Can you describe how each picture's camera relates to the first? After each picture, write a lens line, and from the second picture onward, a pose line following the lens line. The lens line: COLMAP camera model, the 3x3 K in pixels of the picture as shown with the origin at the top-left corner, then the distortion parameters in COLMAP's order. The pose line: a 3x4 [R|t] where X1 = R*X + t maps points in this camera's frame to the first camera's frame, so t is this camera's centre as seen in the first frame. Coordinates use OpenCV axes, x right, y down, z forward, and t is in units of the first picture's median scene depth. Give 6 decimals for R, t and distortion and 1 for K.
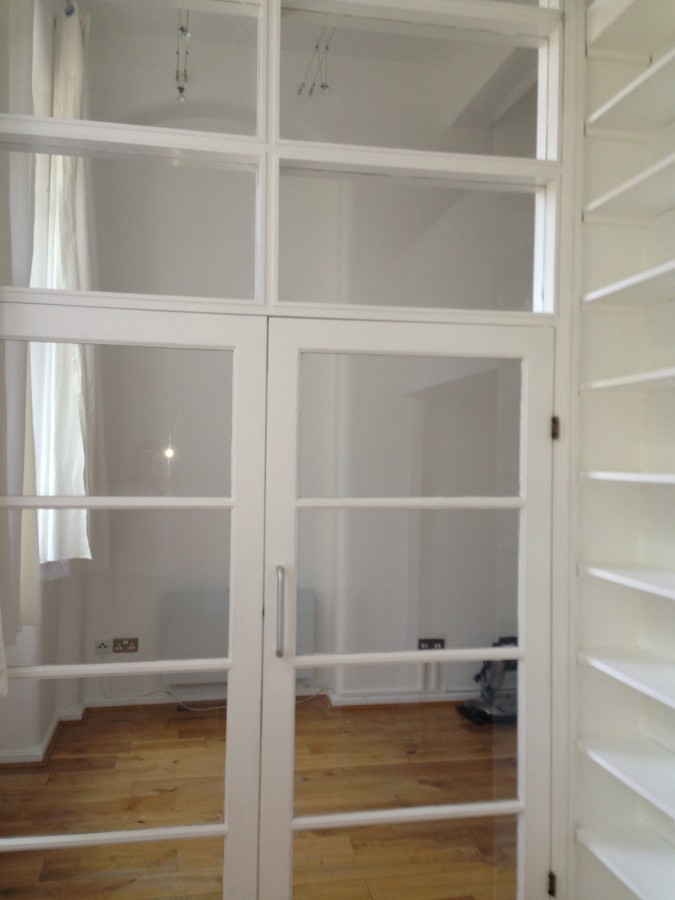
lens RADIAL K [[860.4, 0, 337.5], [0, 860.4, 450.0], [0, 0, 1]] dist [0.085853, 0.000332]
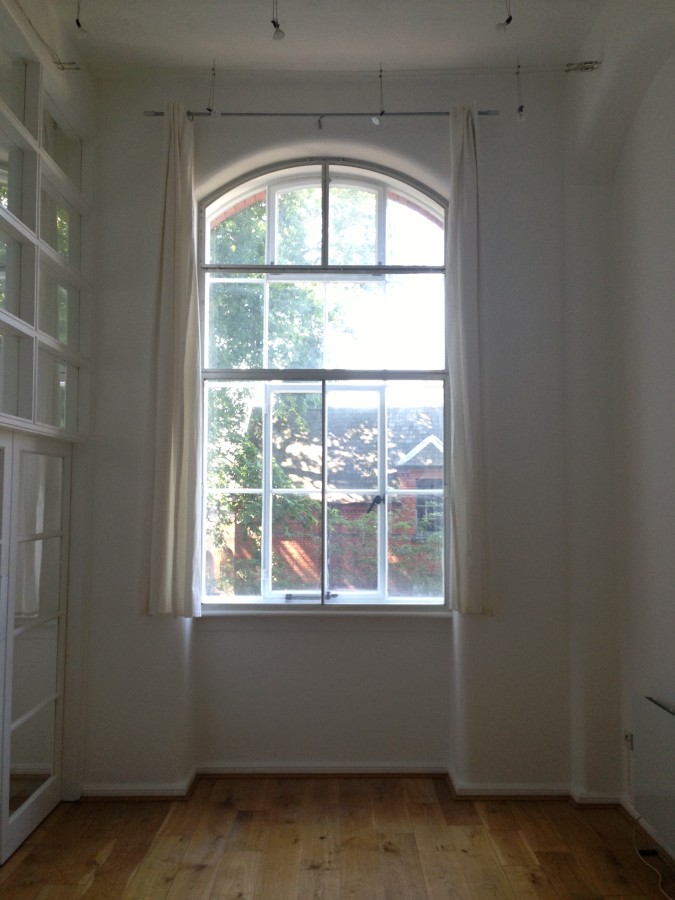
lens RADIAL K [[860.4, 0, 337.5], [0, 860.4, 450.0], [0, 0, 1]] dist [0.085853, 0.000332]
pose [[-0.181728, -0.067477, -0.981031, 0.806179], [-0.002112, 0.997667, -0.068230, -0.001886], [0.983347, -0.010327, -0.181446, 1.076955]]
